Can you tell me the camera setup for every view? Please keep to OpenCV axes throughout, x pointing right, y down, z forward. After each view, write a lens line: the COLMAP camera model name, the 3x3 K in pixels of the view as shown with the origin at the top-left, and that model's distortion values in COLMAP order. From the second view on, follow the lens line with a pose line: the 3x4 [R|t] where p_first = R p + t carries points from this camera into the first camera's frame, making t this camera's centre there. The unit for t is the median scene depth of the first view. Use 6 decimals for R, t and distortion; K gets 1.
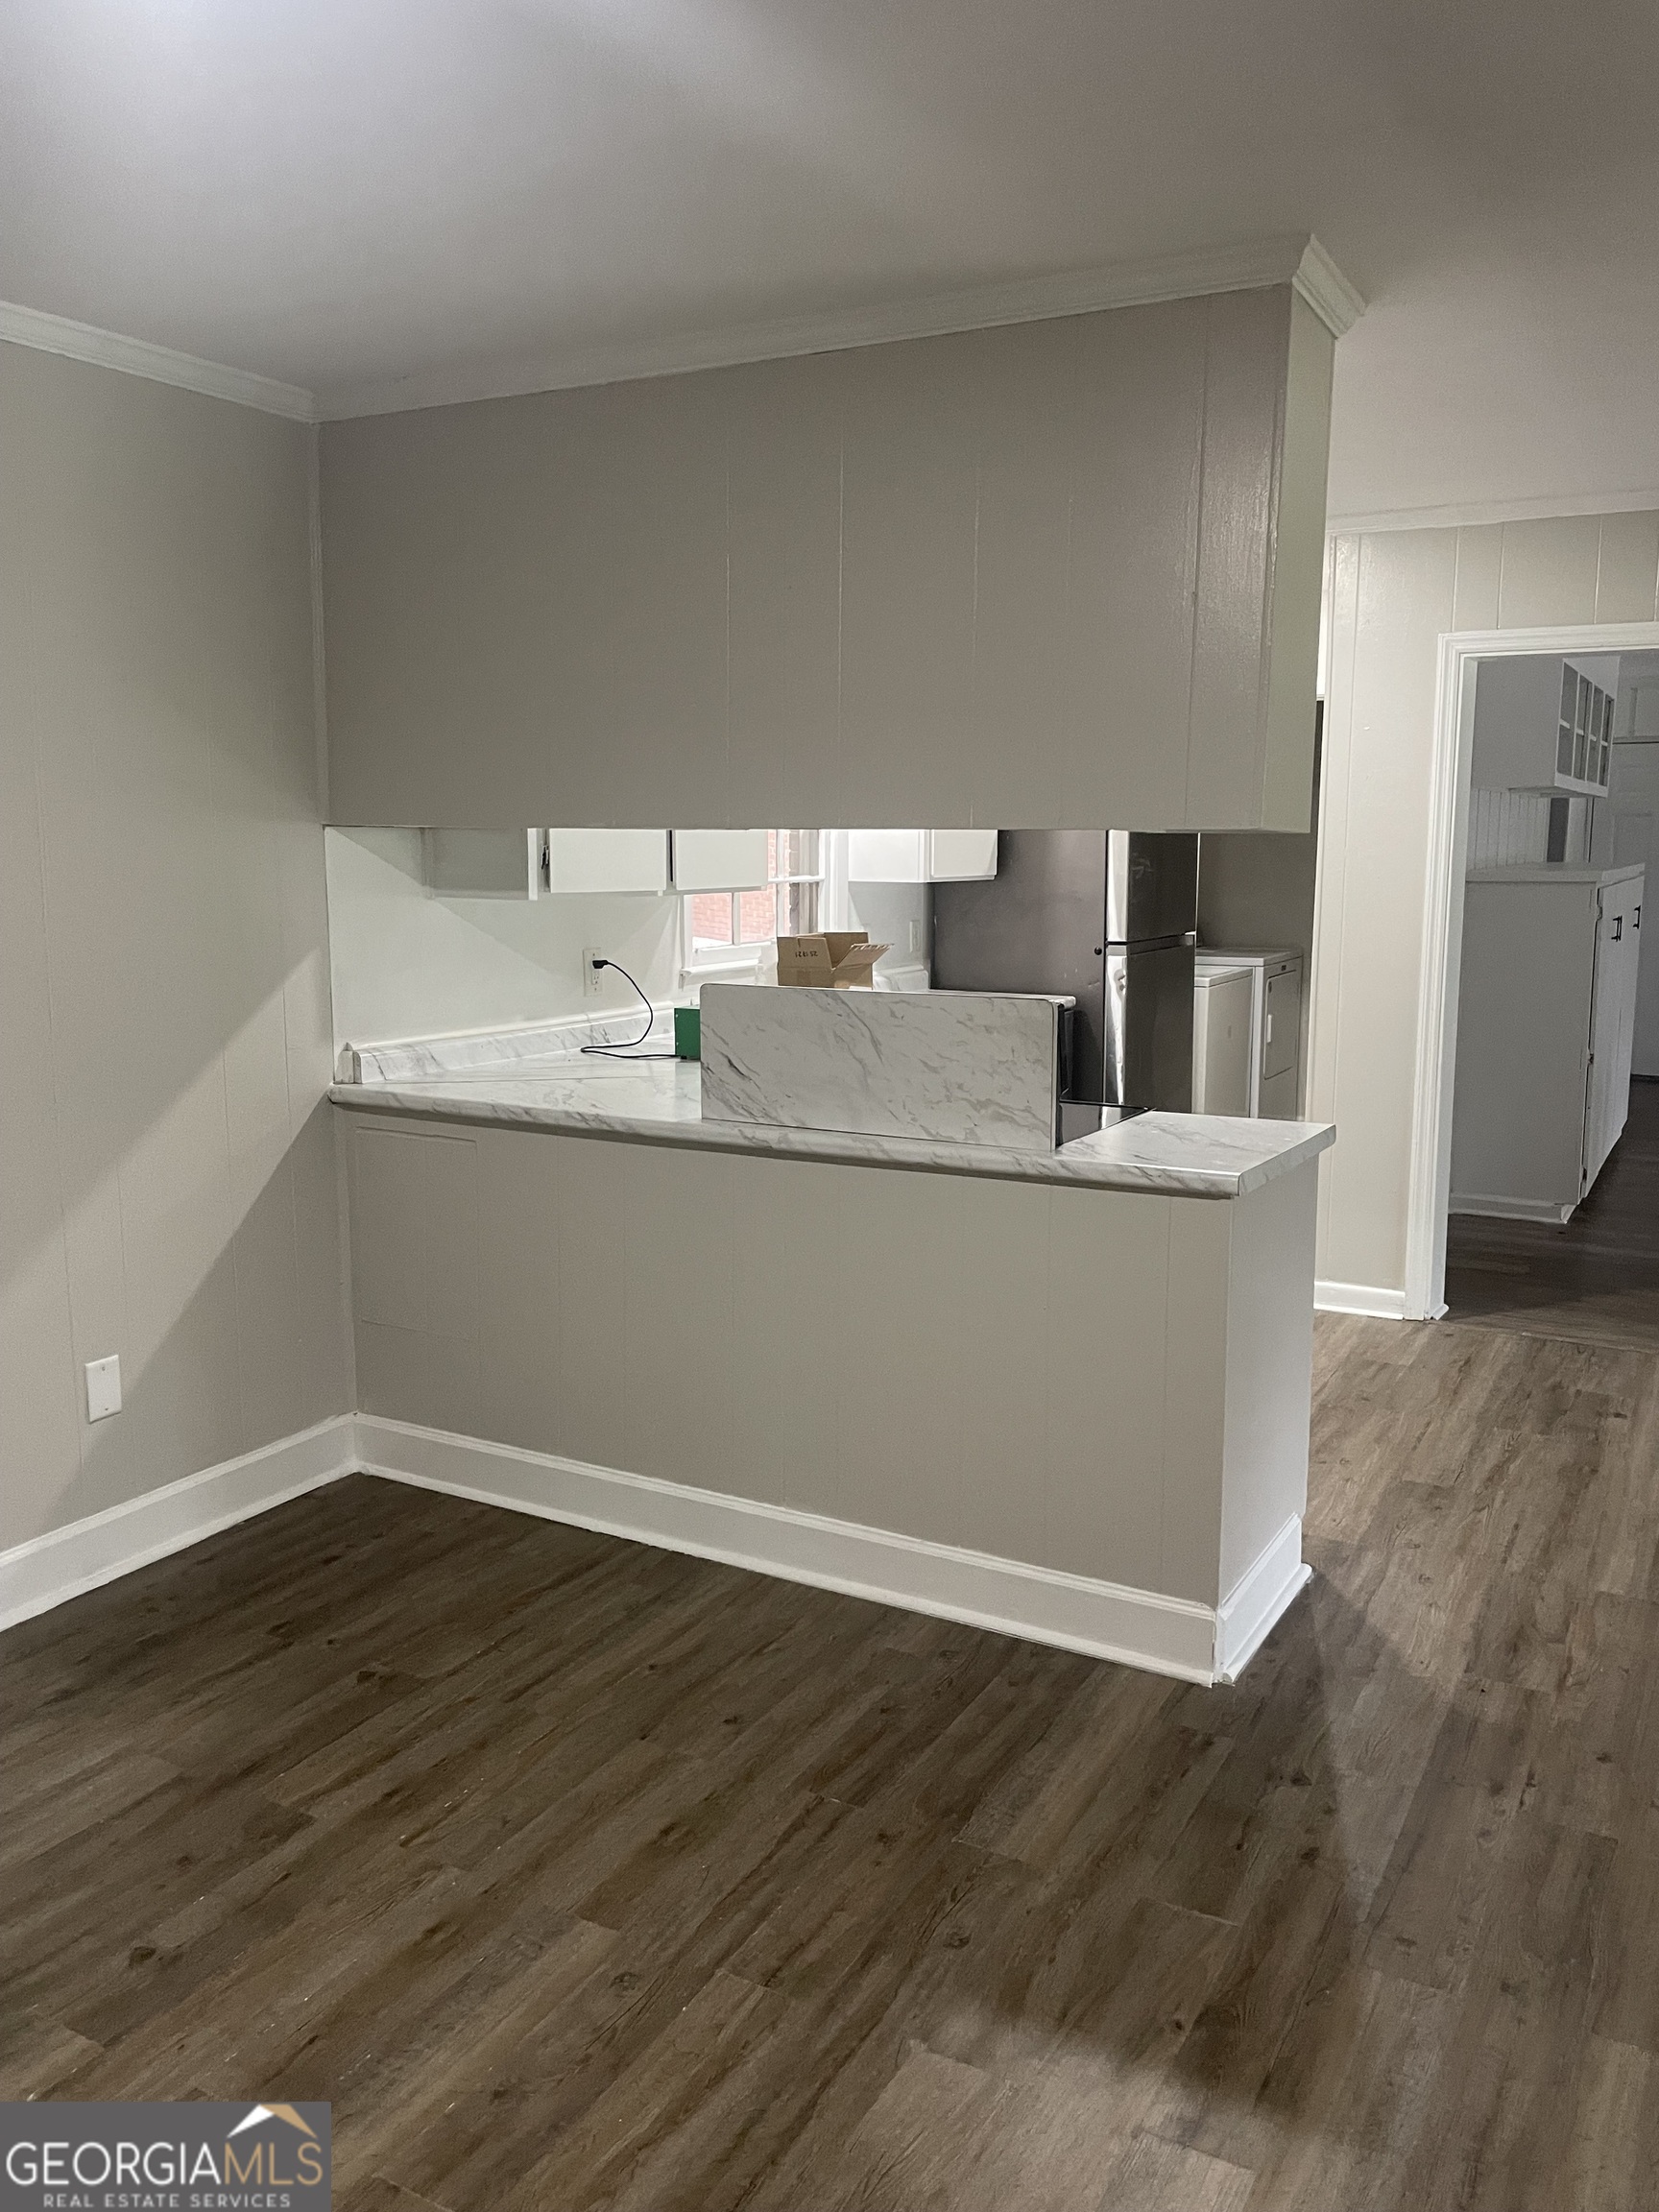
lens RADIAL K [[1694.9, 0, 853.8], [0, 1694.9, 1066.8], [0, 0, 1]] dist [0.084005, -0.111782]
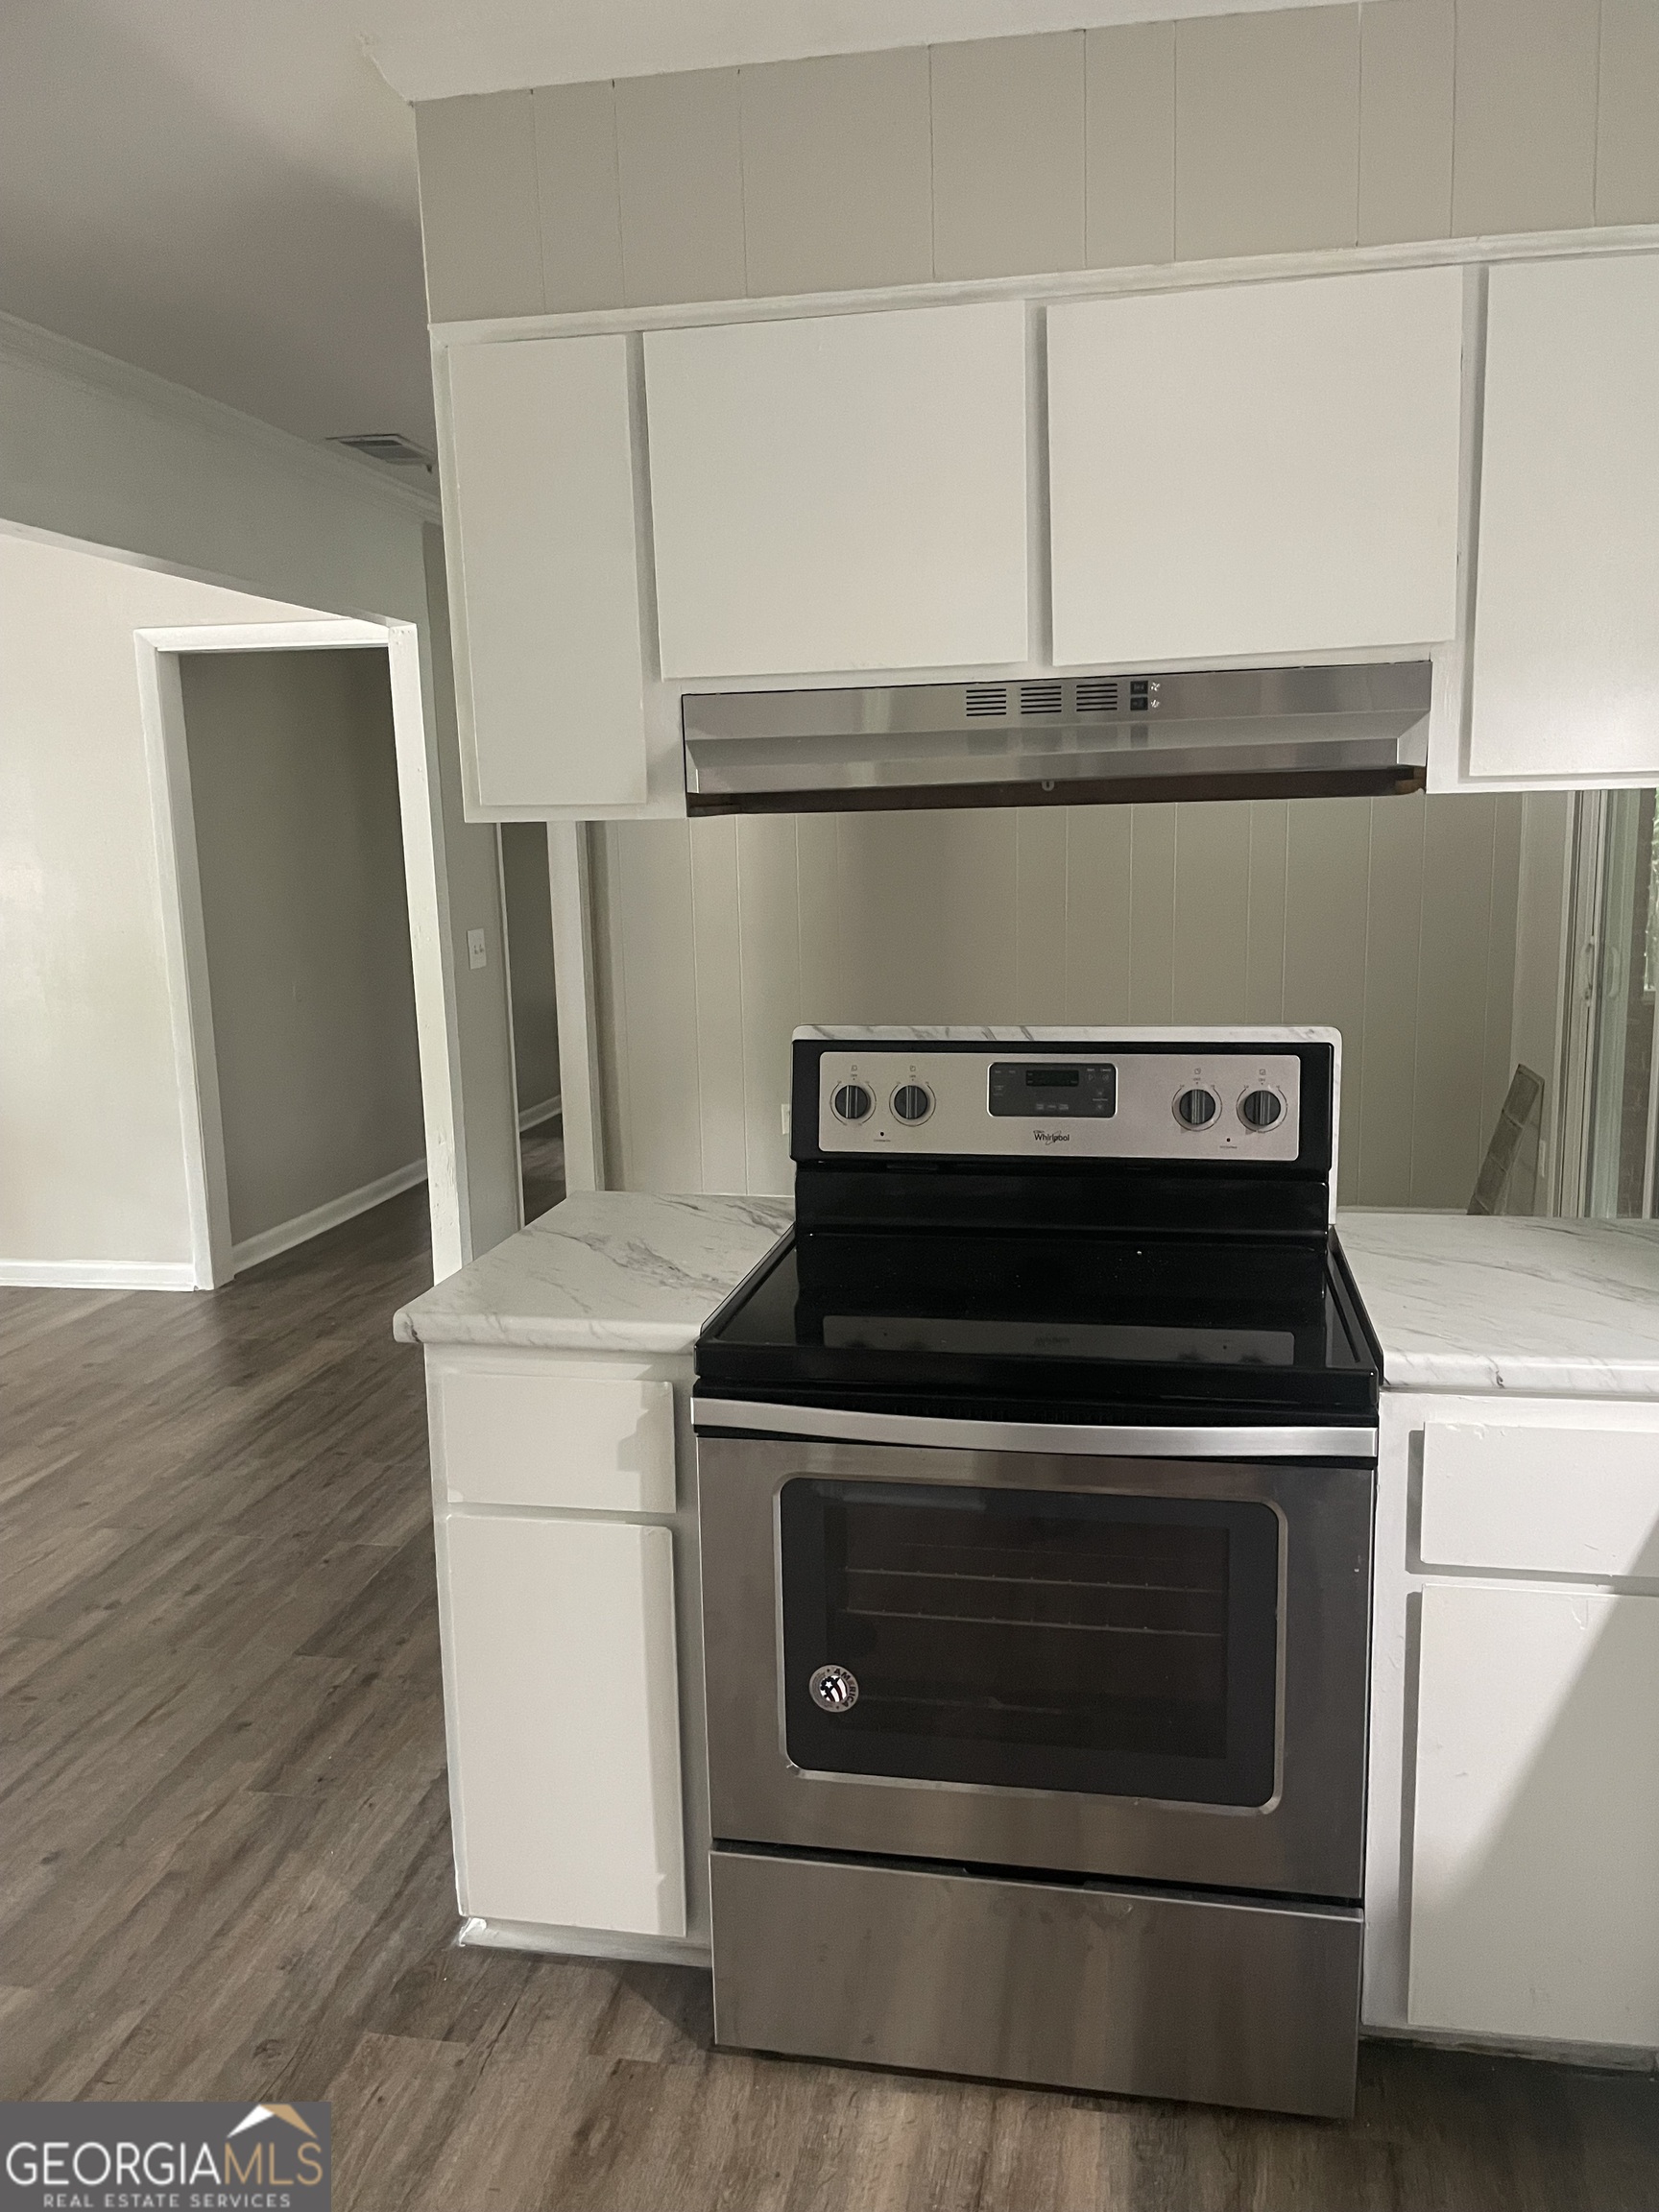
lens RADIAL K [[1694.9, 0, 825.6], [0, 1694.9, 1117.0], [0, 0, 1]] dist [0.084005, -0.111782]
pose [[-0.951825, 0.070807, -0.298353, 0.356205], [-0.021091, 0.955553, 0.294064, -0.239770], [0.305914, 0.286191, -0.908026, 1.793965]]
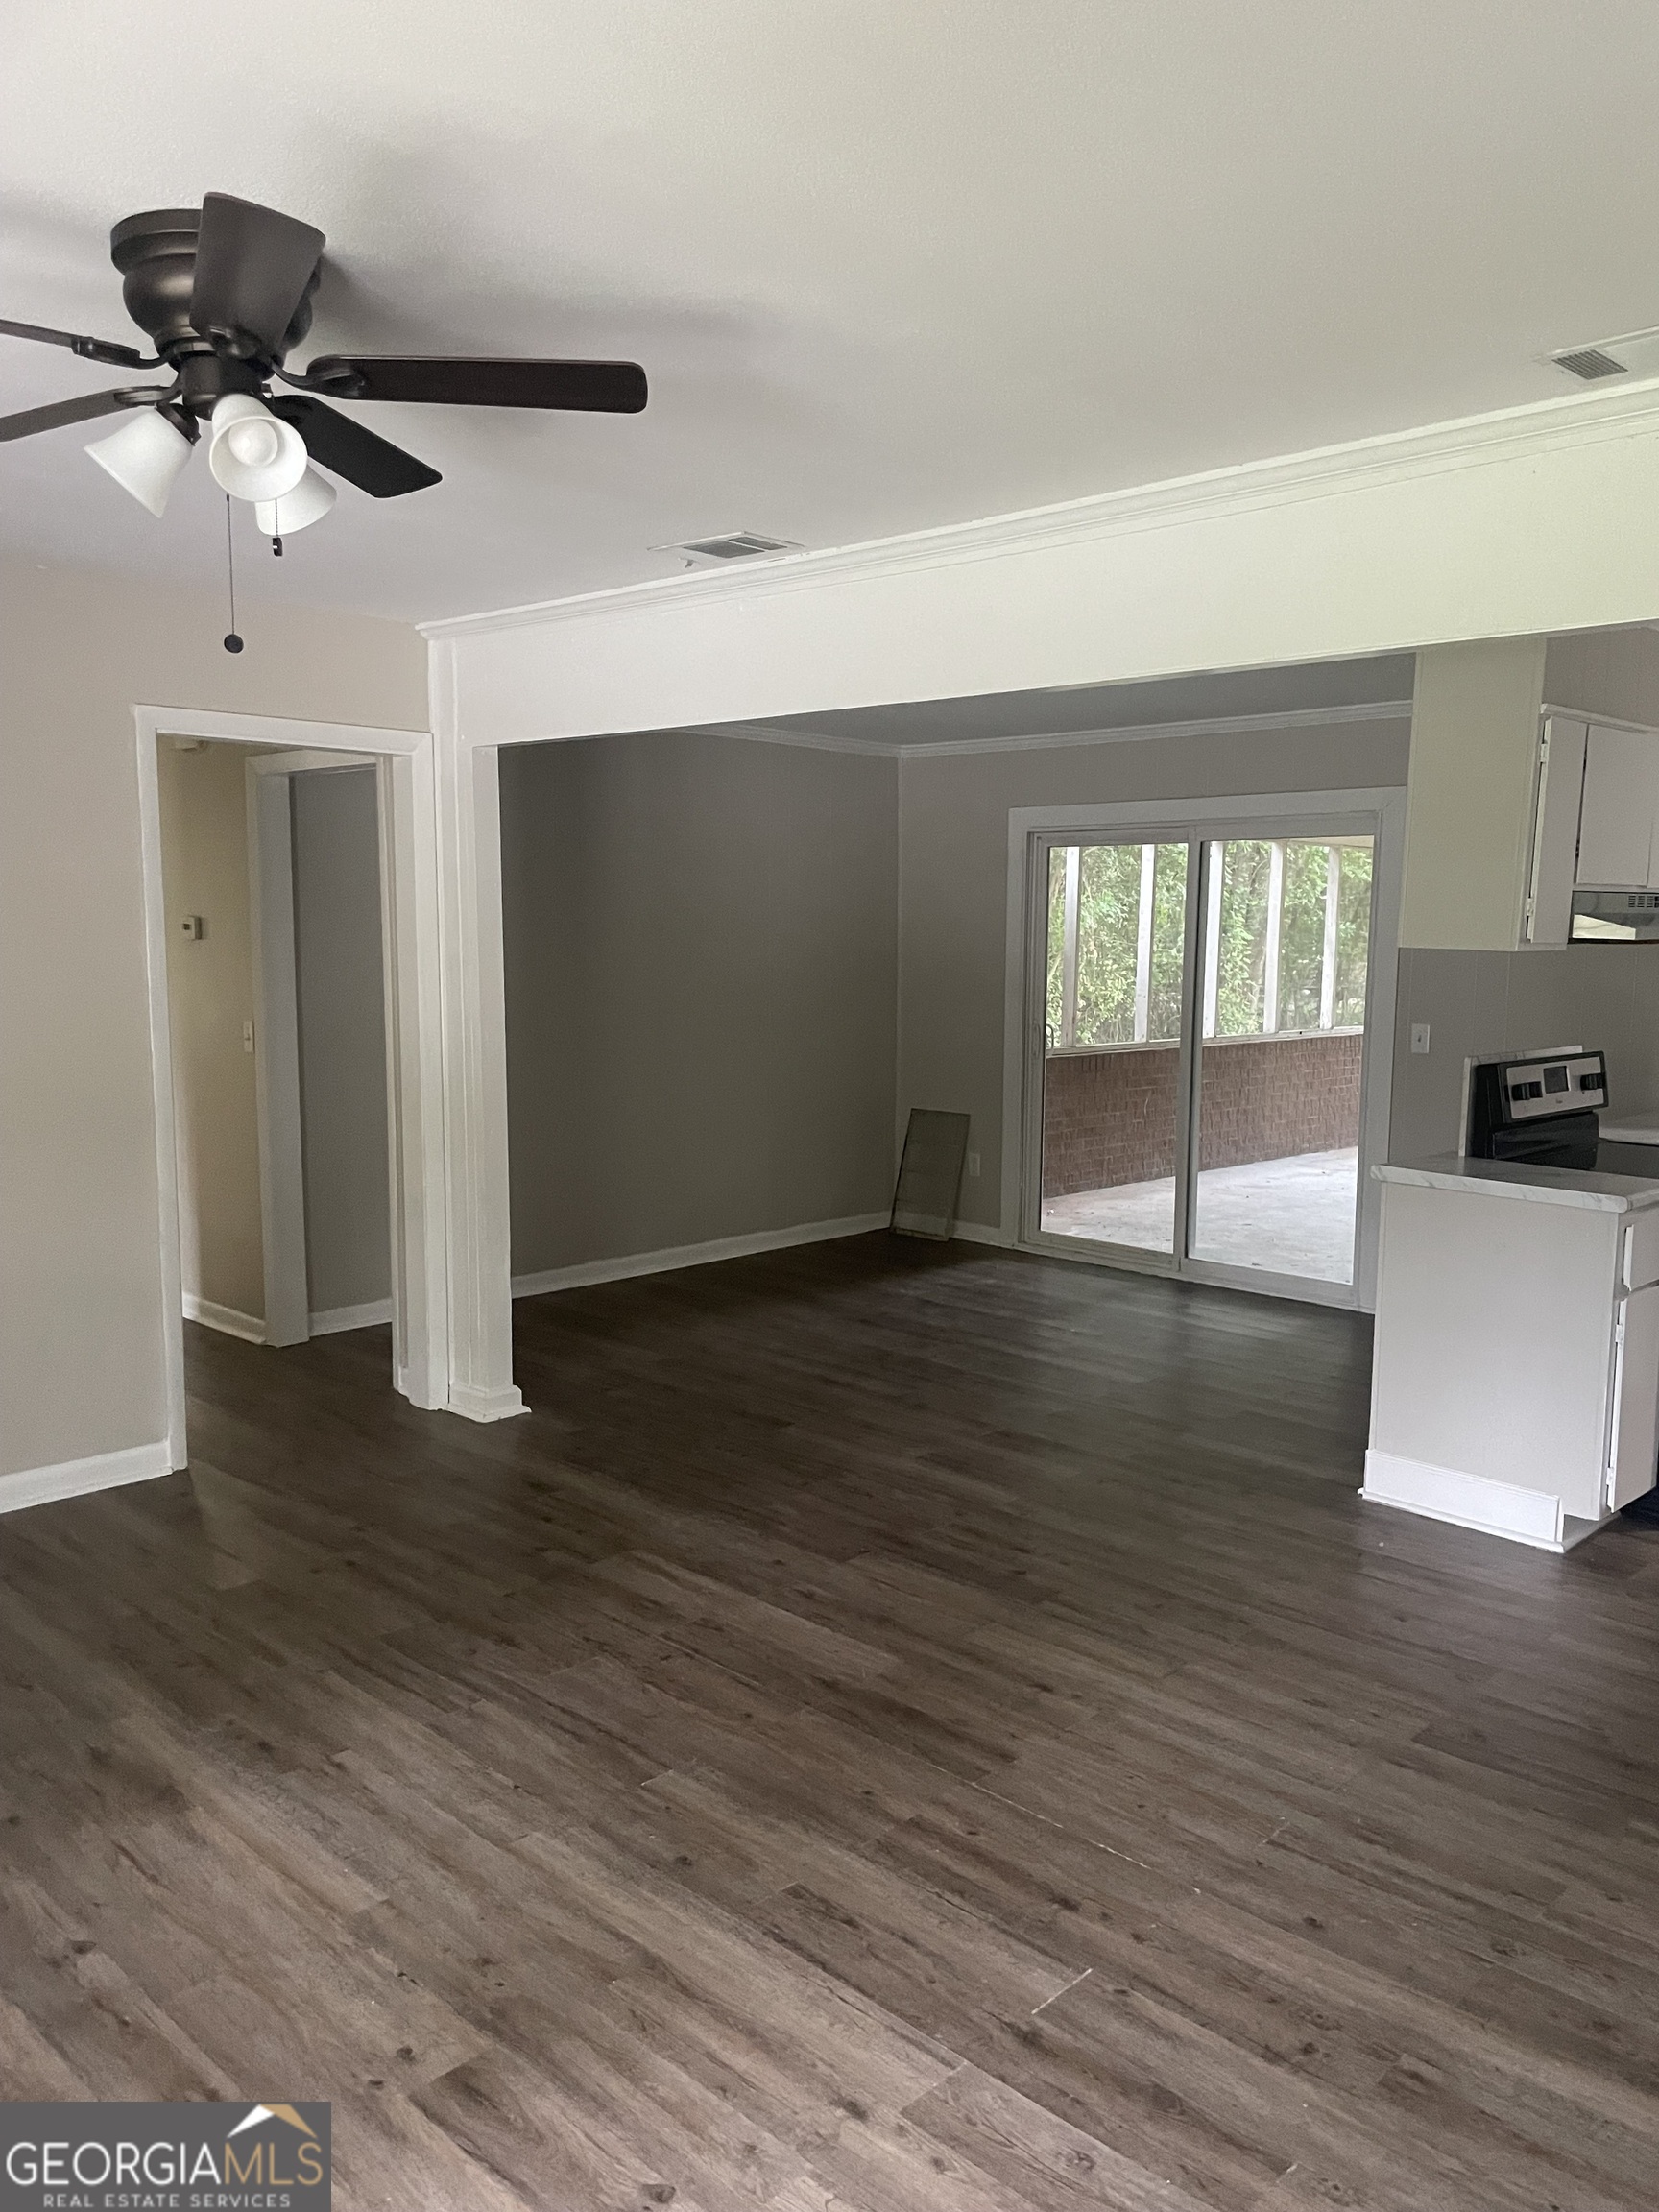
lens RADIAL K [[1694.9, 0, 853.2], [0, 1694.9, 1104.0], [0, 0, 1]] dist [0.084005, -0.111782]
pose [[-0.264644, 0.101855, -0.958952, 1.782735], [-0.137499, 0.980261, 0.142065, -0.142409], [0.954493, 0.169452, -0.245415, 0.880230]]
